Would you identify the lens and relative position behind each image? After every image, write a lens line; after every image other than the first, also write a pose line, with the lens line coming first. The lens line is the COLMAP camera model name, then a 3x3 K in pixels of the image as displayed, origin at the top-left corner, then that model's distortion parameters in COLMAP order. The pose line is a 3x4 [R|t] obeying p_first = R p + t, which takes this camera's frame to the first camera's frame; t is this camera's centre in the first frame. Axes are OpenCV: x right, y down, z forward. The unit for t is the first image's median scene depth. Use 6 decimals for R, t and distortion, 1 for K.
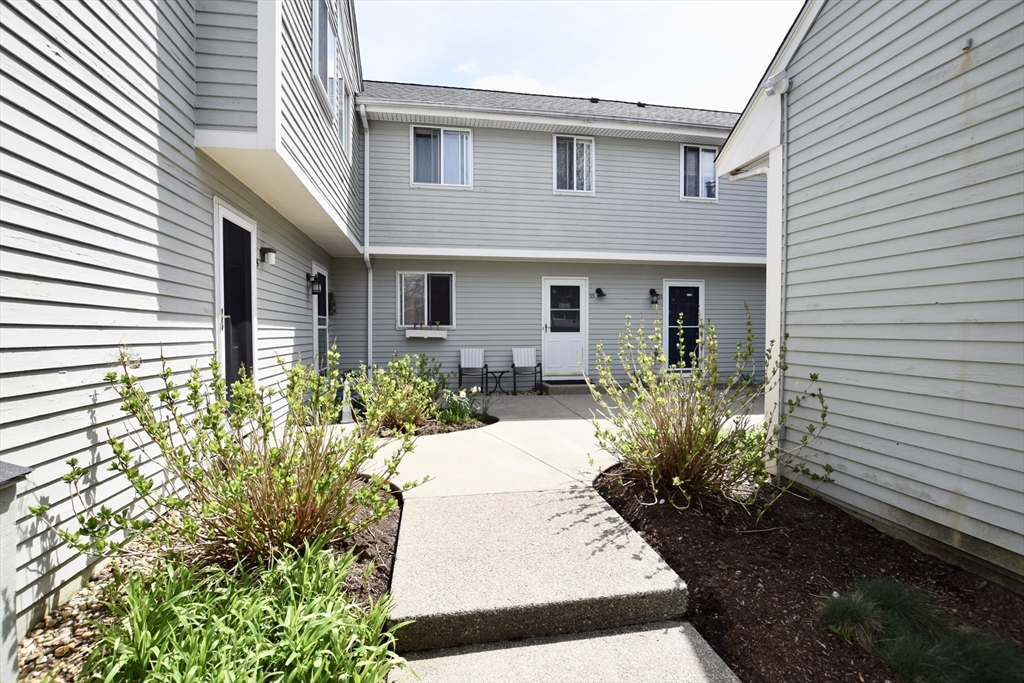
lens RADIAL K [[480.6, 0, 512.6], [0, 480.6, 346.8], [0, 0, 1]] dist [-0.040970, 0.000007]
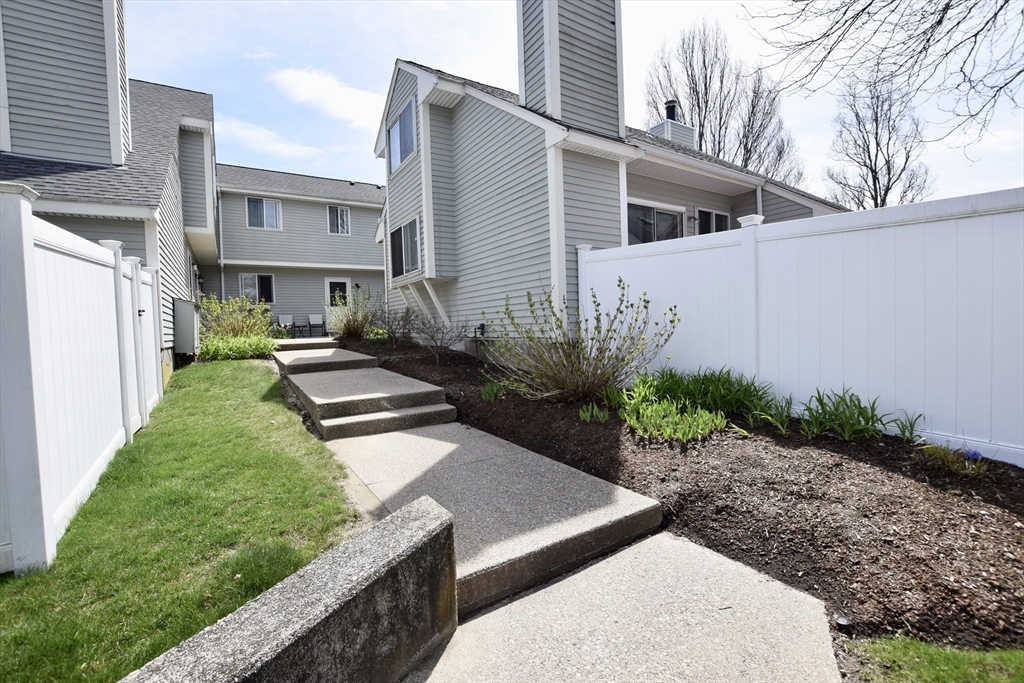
lens RADIAL K [[450.1, 0, 512.5], [0, 450.1, 345.4], [0, 0, 1]] dist [-0.035802, 0.005015]
pose [[0.924003, -0.039698, 0.380318, 0.070439], [0.039868, 0.999177, 0.007434, 0.150232], [-0.380300, 0.008294, 0.924826, -0.980837]]
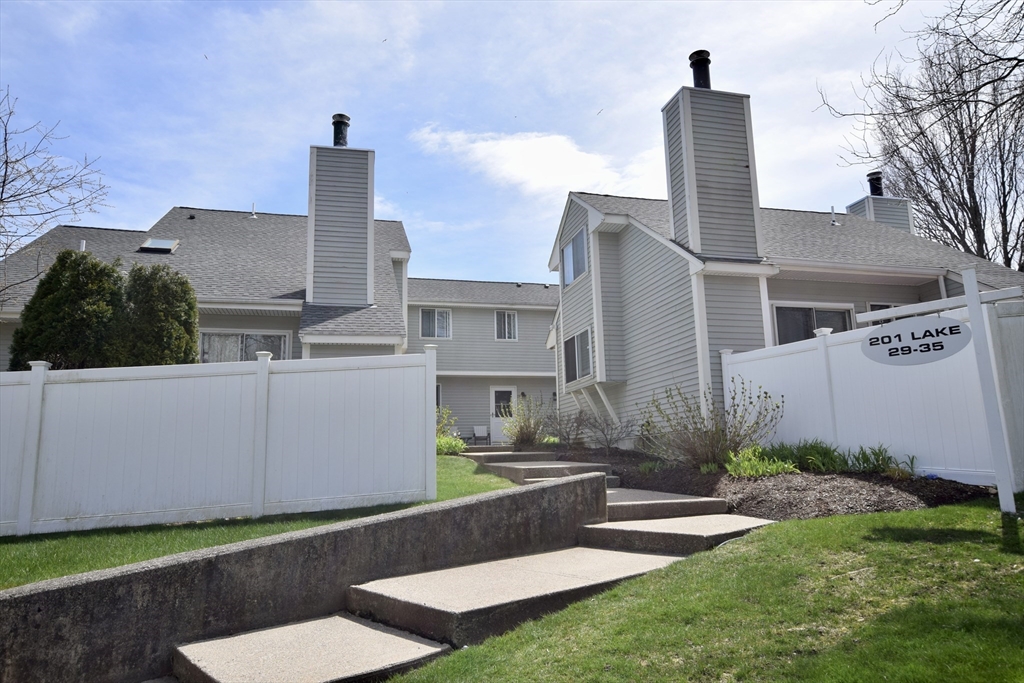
lens RADIAL K [[672.7, 0, 511.3], [0, 672.7, 345.6], [0, 0, 1]] dist [0.000263, 0.001733]
pose [[0.997369, -0.005806, 0.072264, -0.041074], [0.020913, 0.977455, -0.210105, 0.247276], [-0.069415, 0.211064, 0.975004, -1.550544]]
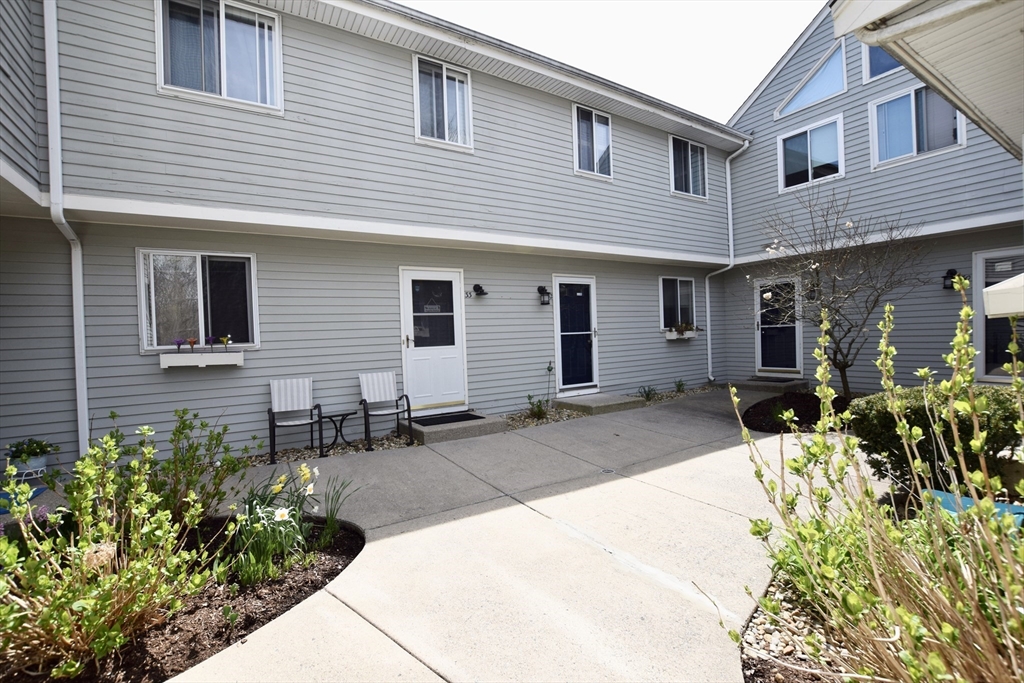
lens RADIAL K [[450.1, 0, 512.5], [0, 450.1, 345.4], [0, 0, 1]] dist [-0.035802, 0.005015]
pose [[0.924299, -0.040608, 0.379502, -0.038672], [0.046843, 0.998876, -0.007207, -0.022970], [-0.378783, 0.024438, 0.925163, 0.375511]]
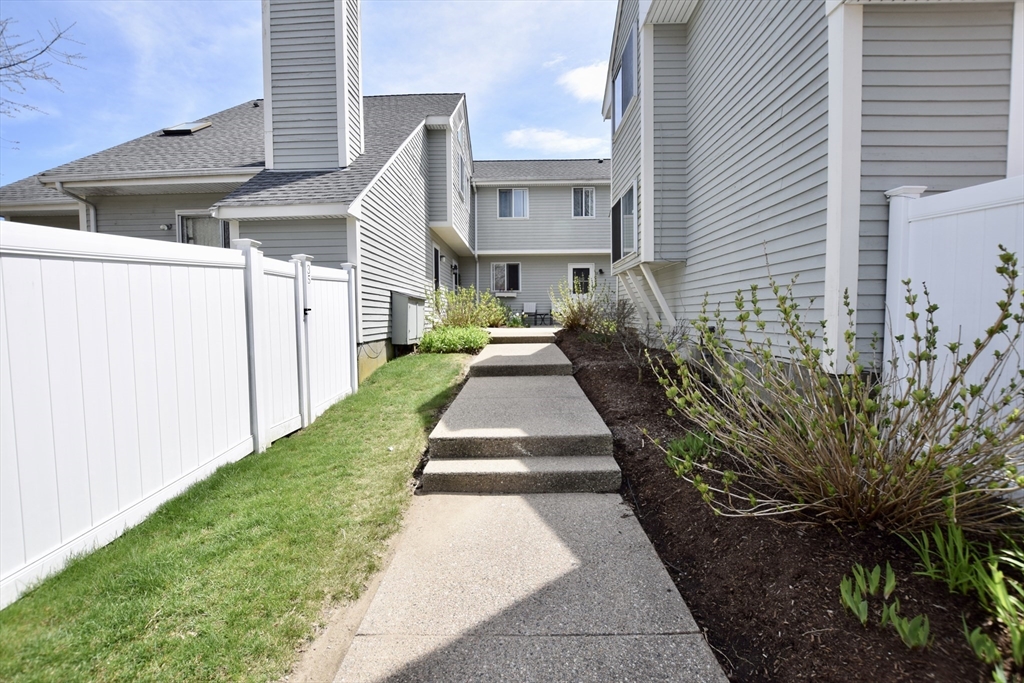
lens RADIAL K [[450.1, 0, 512.5], [0, 450.1, 345.4], [0, 0, 1]] dist [-0.035802, 0.005015]
pose [[0.981052, 0.007934, -0.193584, 0.201791], [-0.001579, 0.999455, 0.032960, 0.118994], [0.193740, -0.032030, 0.980530, -0.790109]]
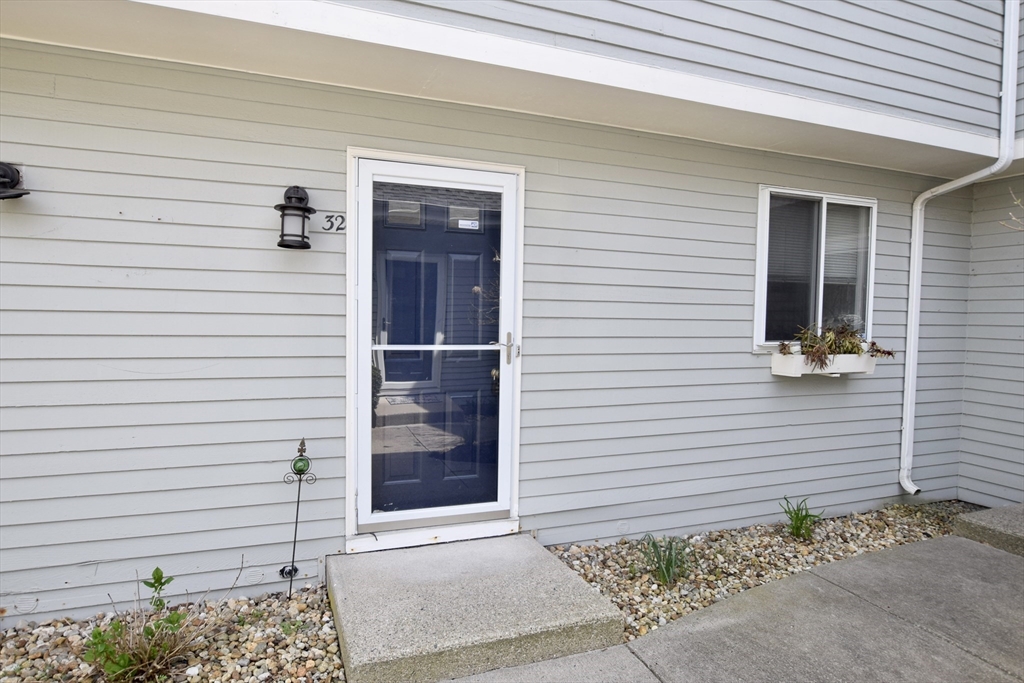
lens RADIAL K [[582.1, 0, 512.0], [0, 582.1, 341.5], [0, 0, 1]] dist [-0.017480, -0.000056]
pose [[0.980654, 0.012209, 0.195370, 0.379288], [-0.015537, 0.999759, 0.015511, -0.056526], [-0.195134, -0.018246, 0.980607, 0.777237]]
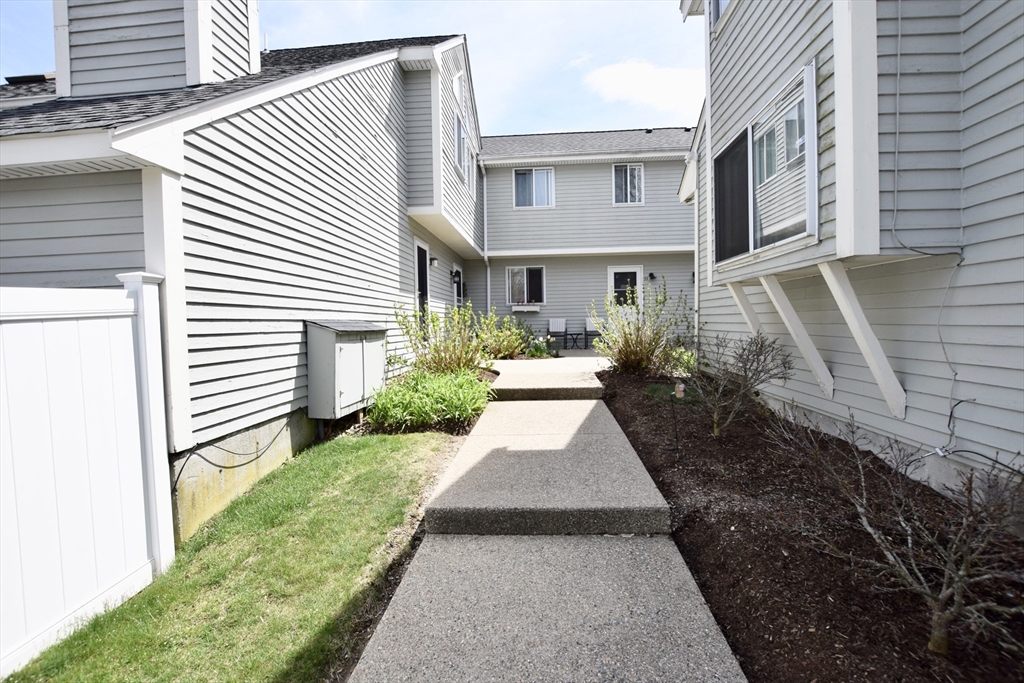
lens RADIAL K [[463.5, 0, 511.9], [0, 463.5, 345.8], [0, 0, 1]] dist [-0.031029, 0.001188]
pose [[0.968733, -0.003495, -0.248082, 0.133200], [0.008333, 0.999795, 0.018453, 0.061164], [0.247967, -0.019943, 0.968563, -0.394569]]
